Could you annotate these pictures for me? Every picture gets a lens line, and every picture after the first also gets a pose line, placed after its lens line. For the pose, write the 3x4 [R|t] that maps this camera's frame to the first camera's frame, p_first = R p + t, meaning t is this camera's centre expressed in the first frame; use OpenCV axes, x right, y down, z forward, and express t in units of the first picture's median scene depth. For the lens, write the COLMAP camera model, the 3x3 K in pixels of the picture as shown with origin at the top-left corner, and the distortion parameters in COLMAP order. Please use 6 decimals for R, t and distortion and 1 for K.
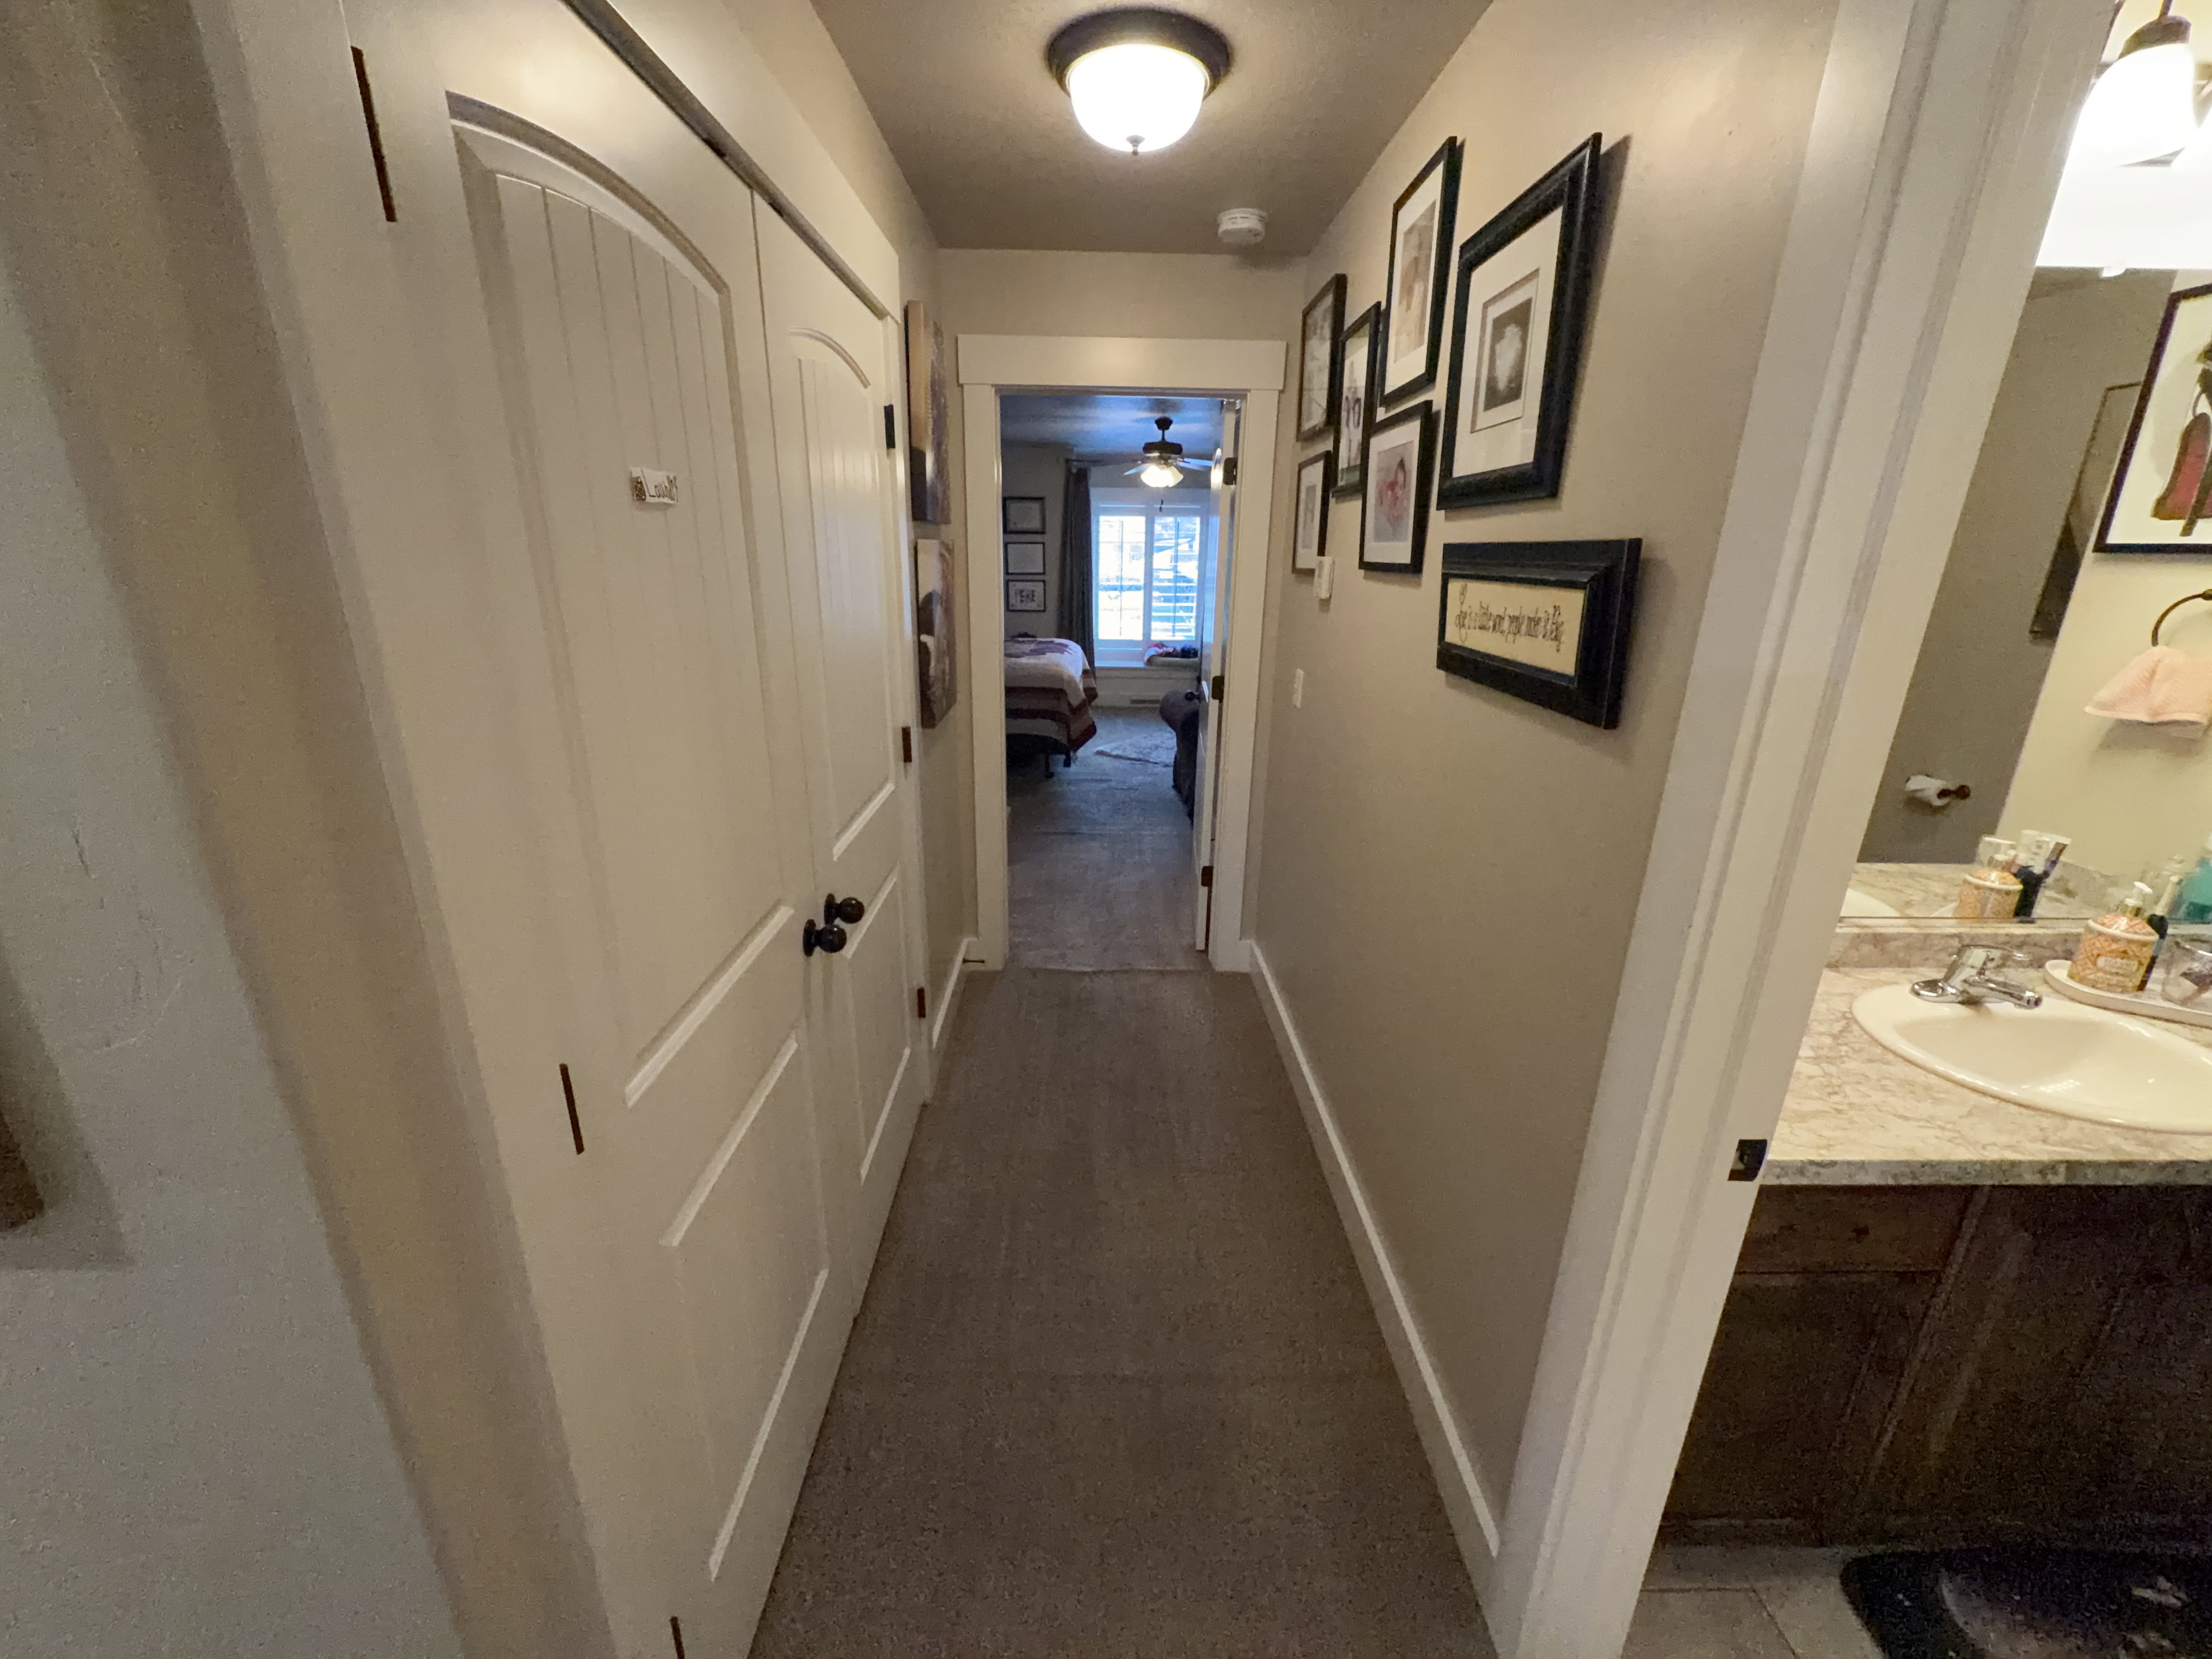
lens RADIAL K [[879.3, 0, 1115.6], [0, 879.3, 827.4], [0, 0, 1]] dist [0.000956, -0.000615]
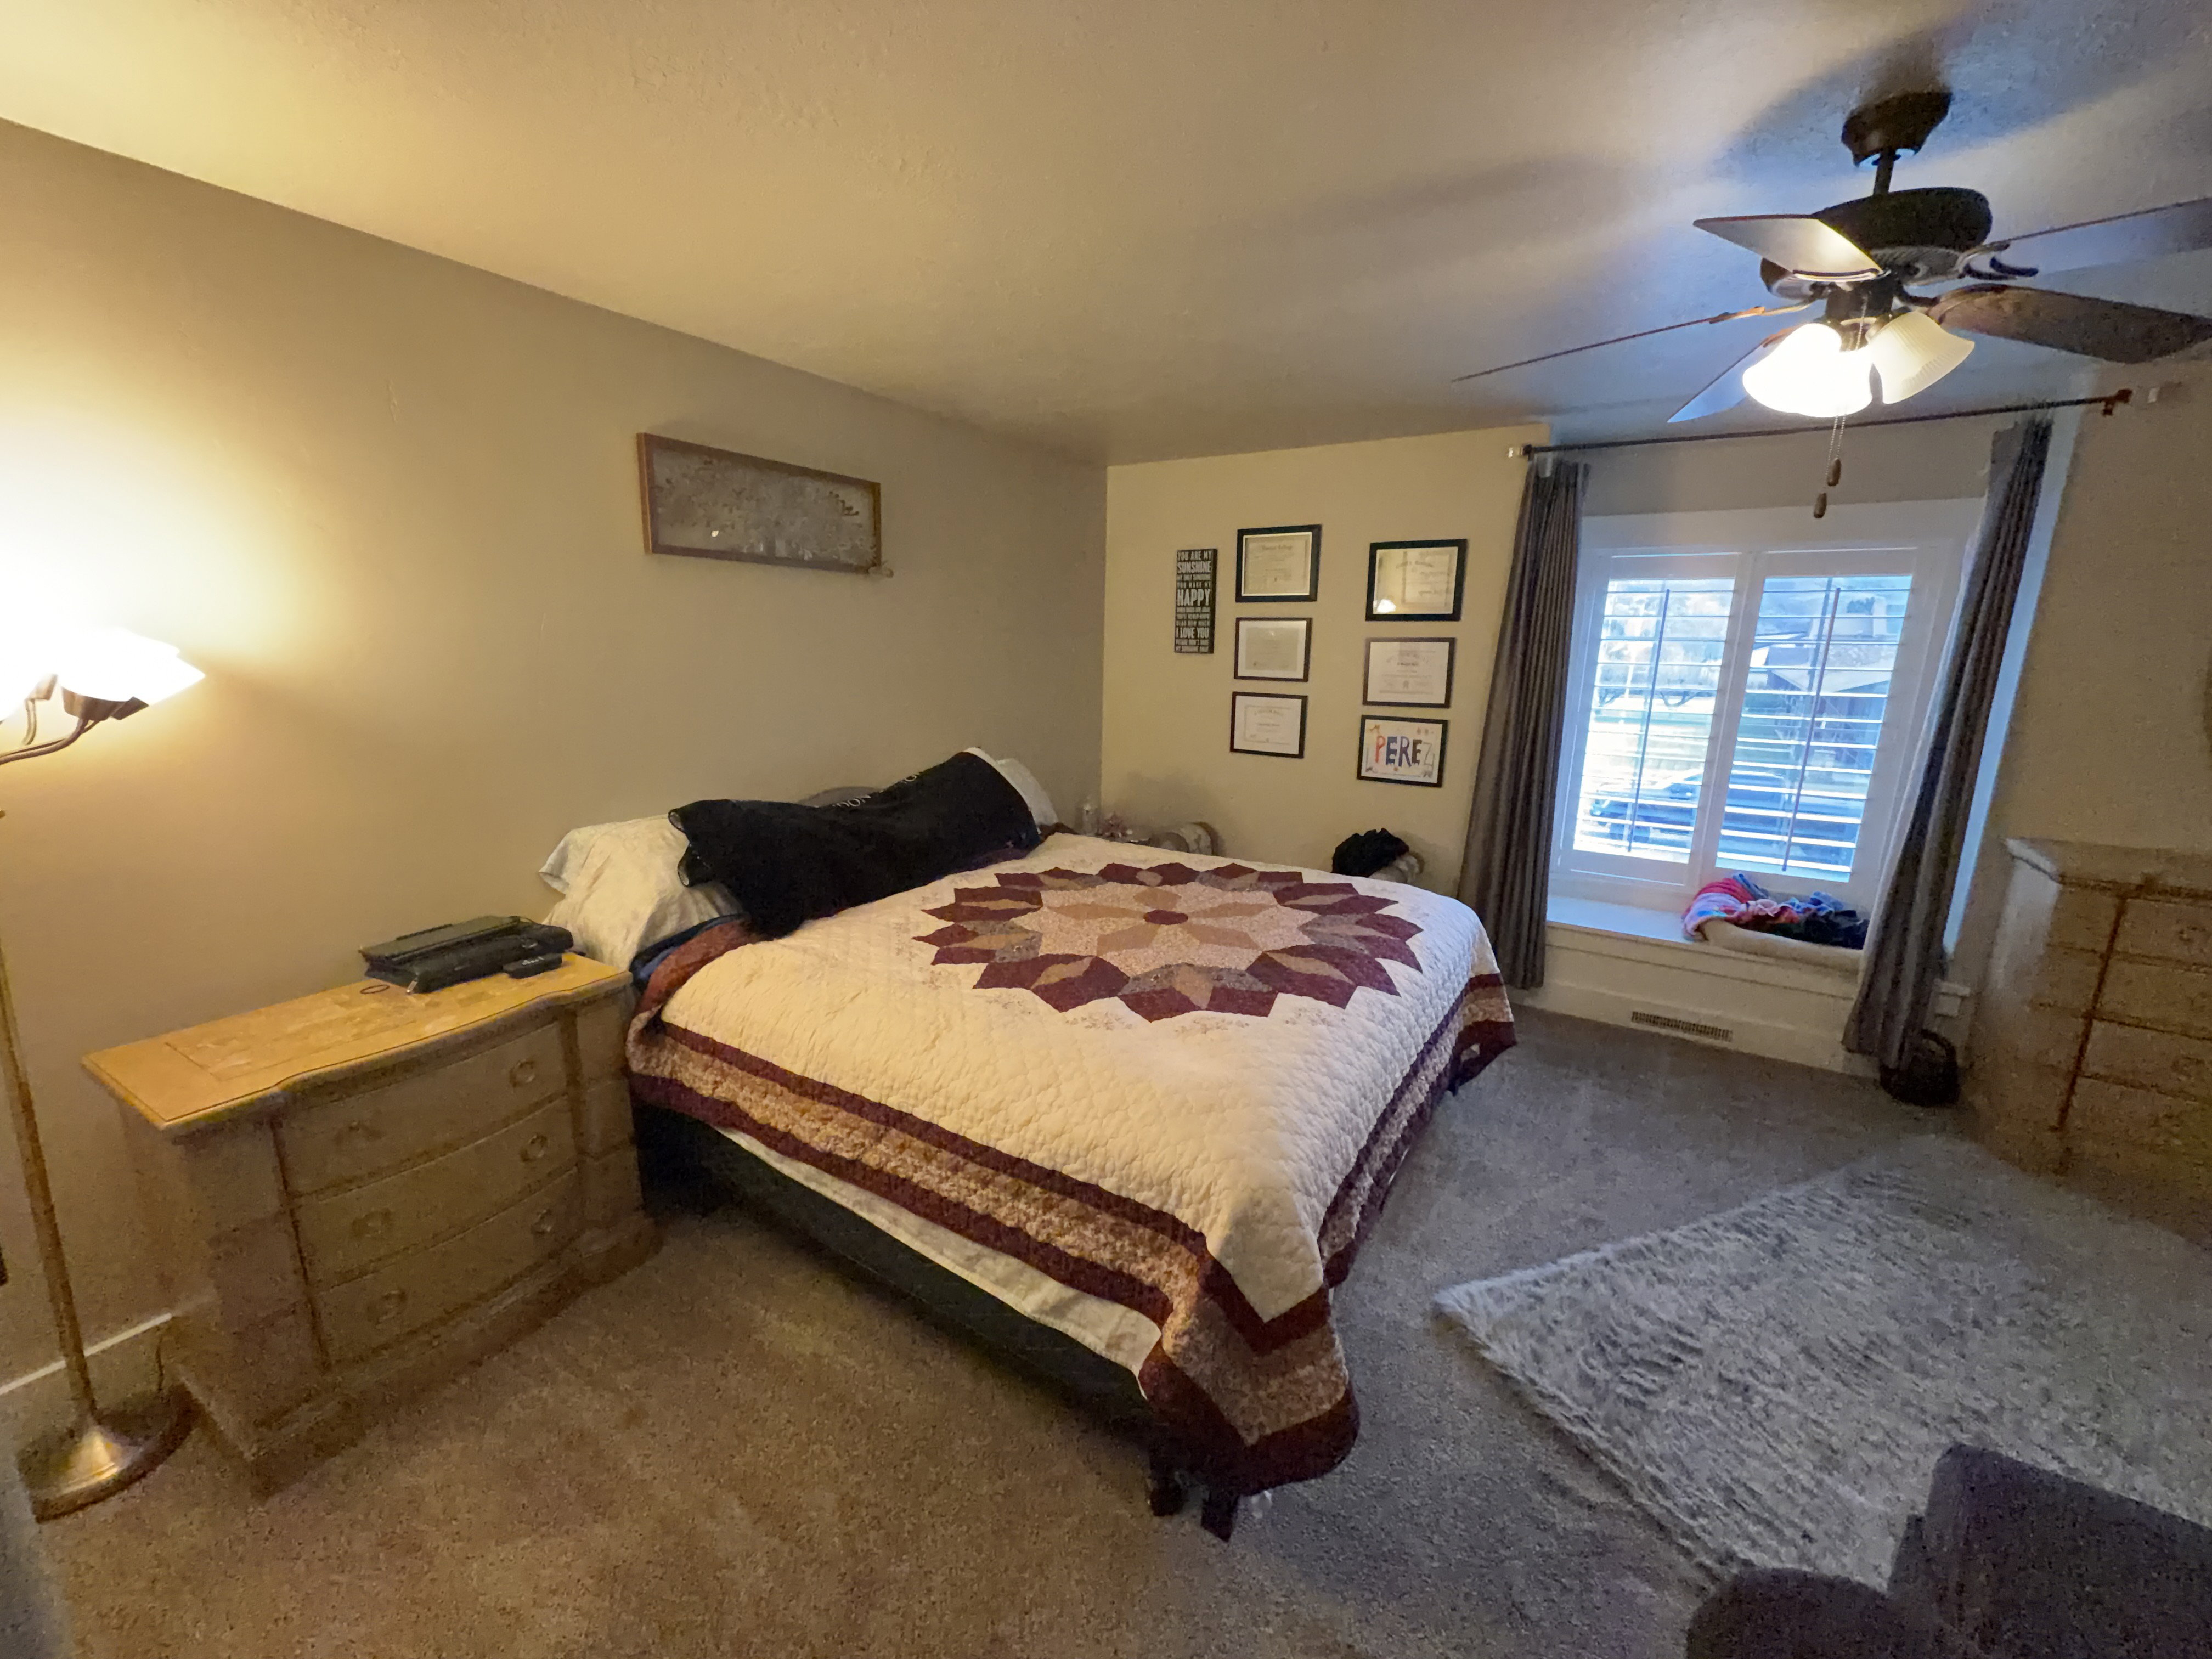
lens RADIAL K [[879.3, 0, 1101.8], [0, 879.3, 826.8], [0, 0, 1]] dist [0.000956, -0.000615]
pose [[0.837866, 0.113792, -0.533883, 0.018647], [-0.167340, 0.984485, -0.052787, -0.173169], [0.519593, 0.133568, 0.843909, 0.532069]]
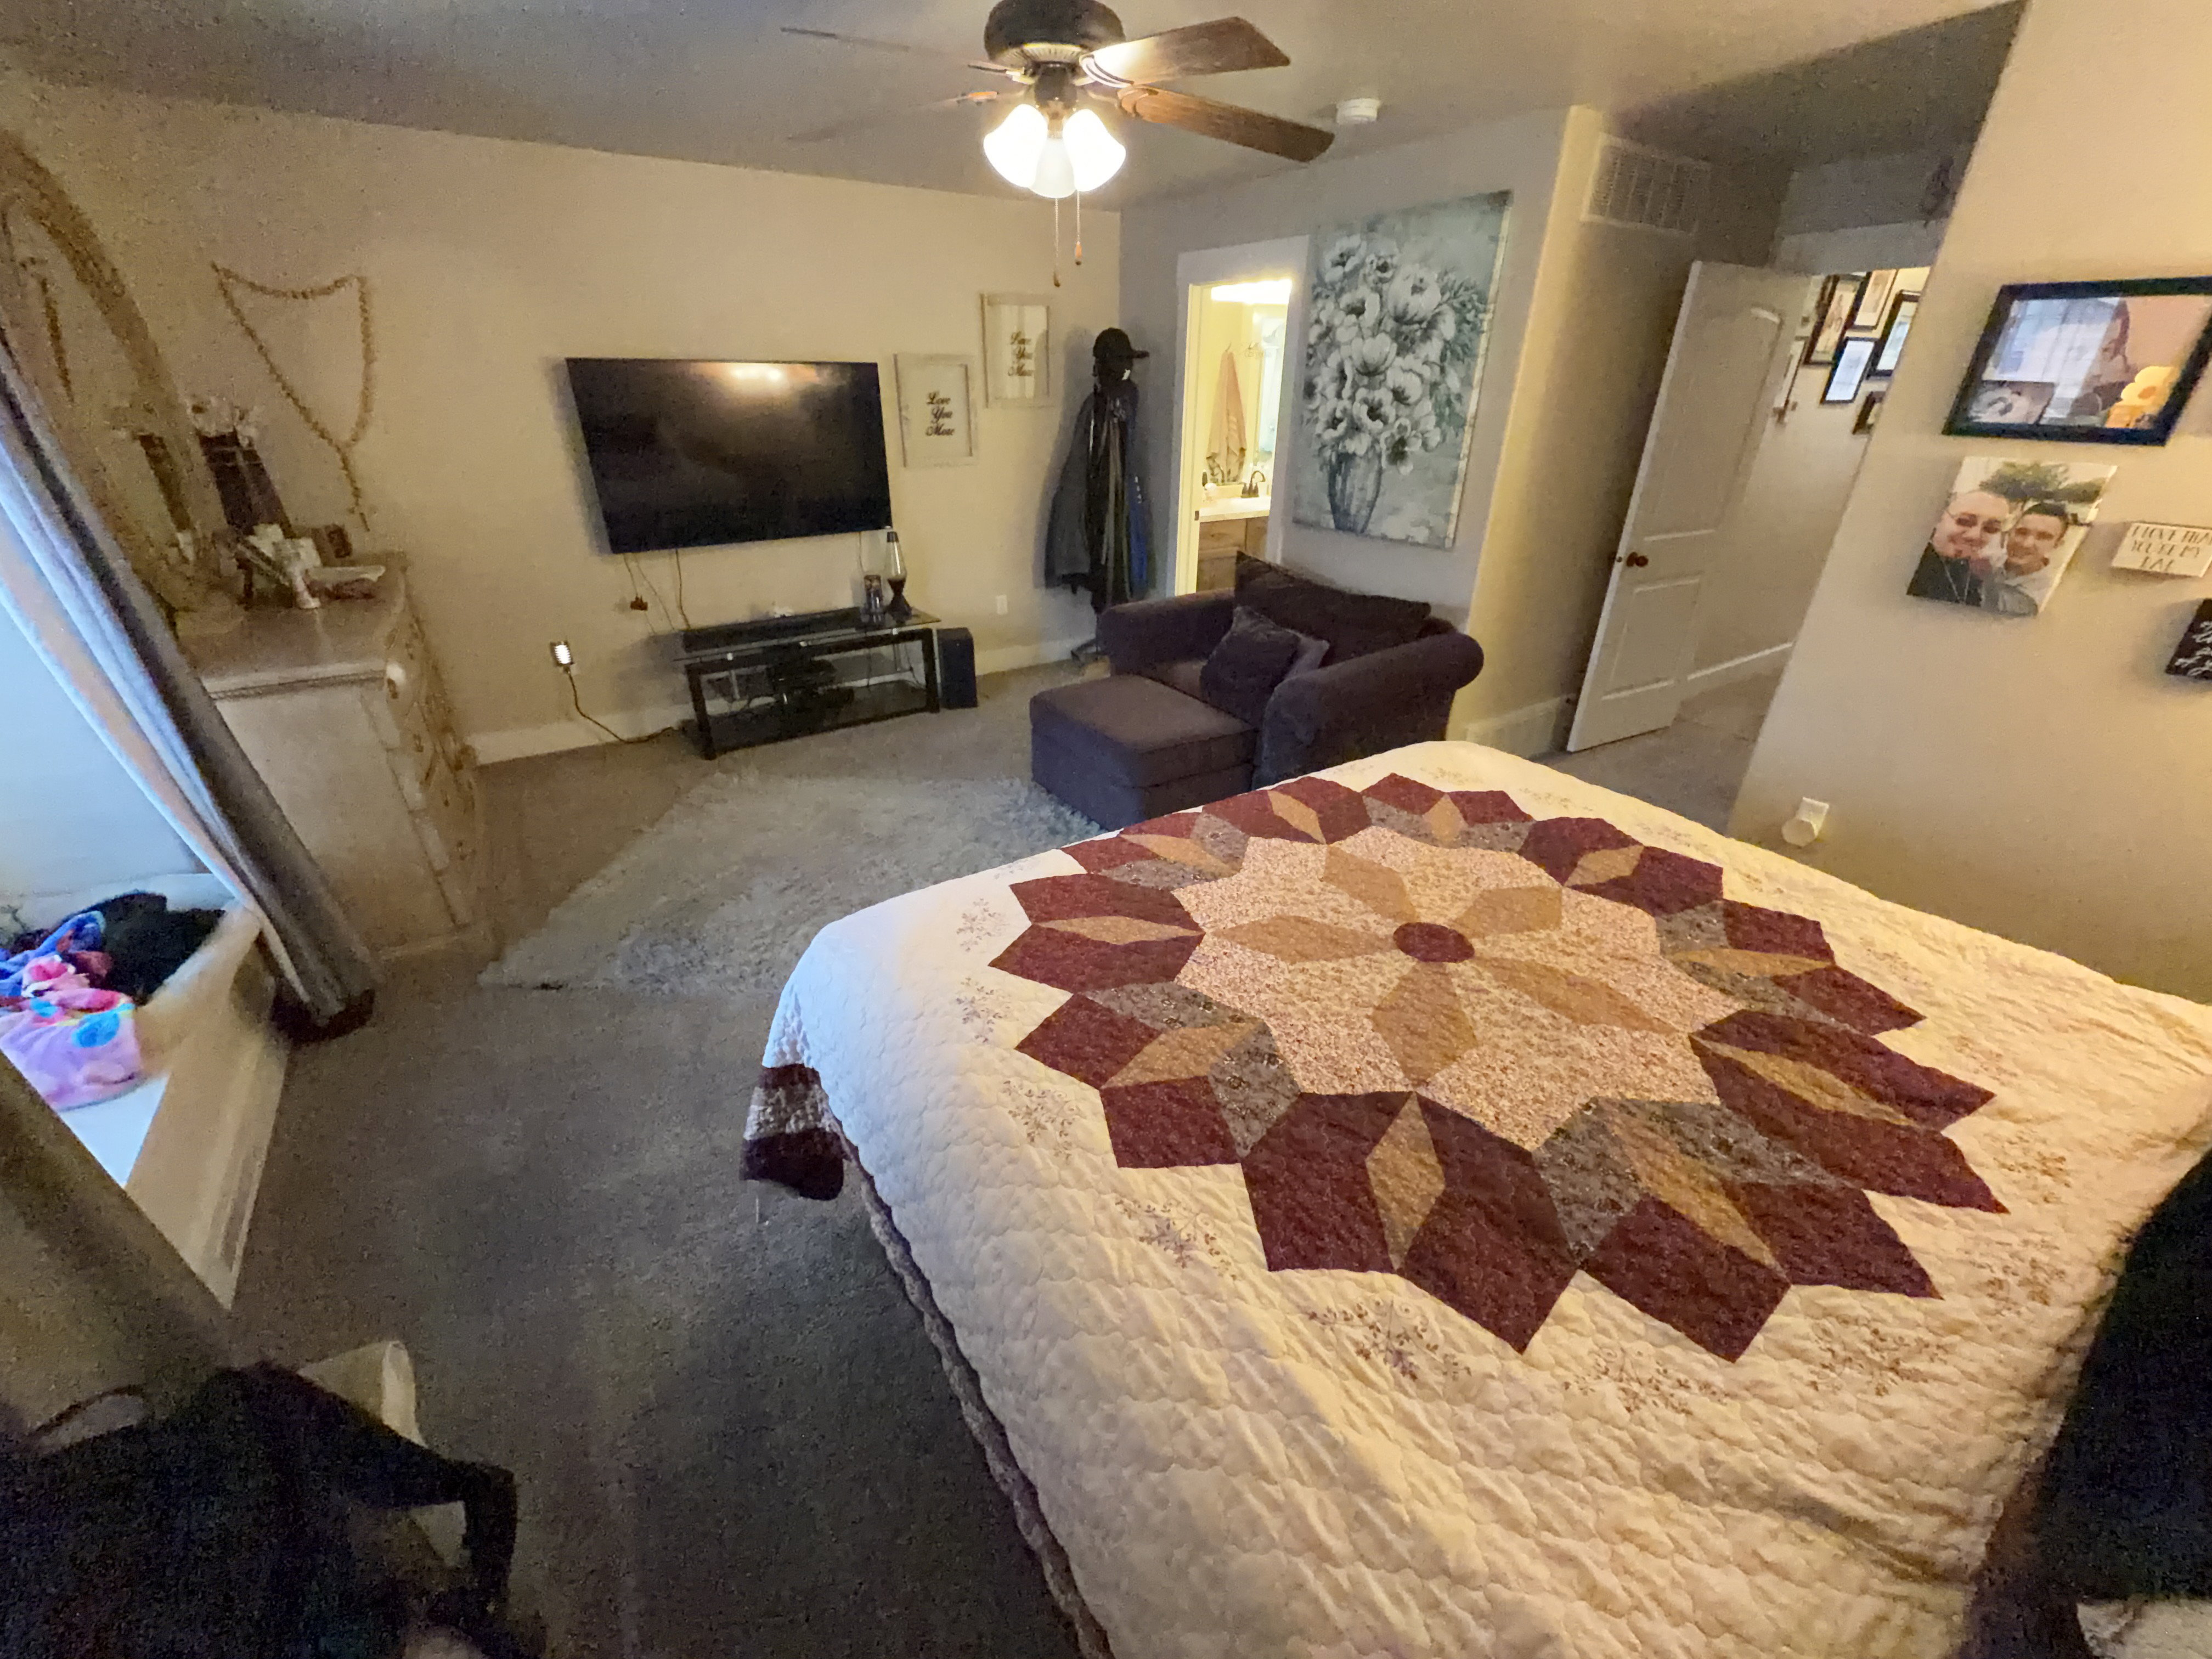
lens RADIAL K [[879.3, 0, 1109.4], [0, 879.3, 844.2], [0, 0, 1]] dist [0.000956, -0.000615]
pose [[-0.543755, -0.410298, 0.732110, -0.198349], [0.241606, 0.758884, 0.604749, -0.293777], [-0.803714, 0.505718, -0.313517, 0.887506]]
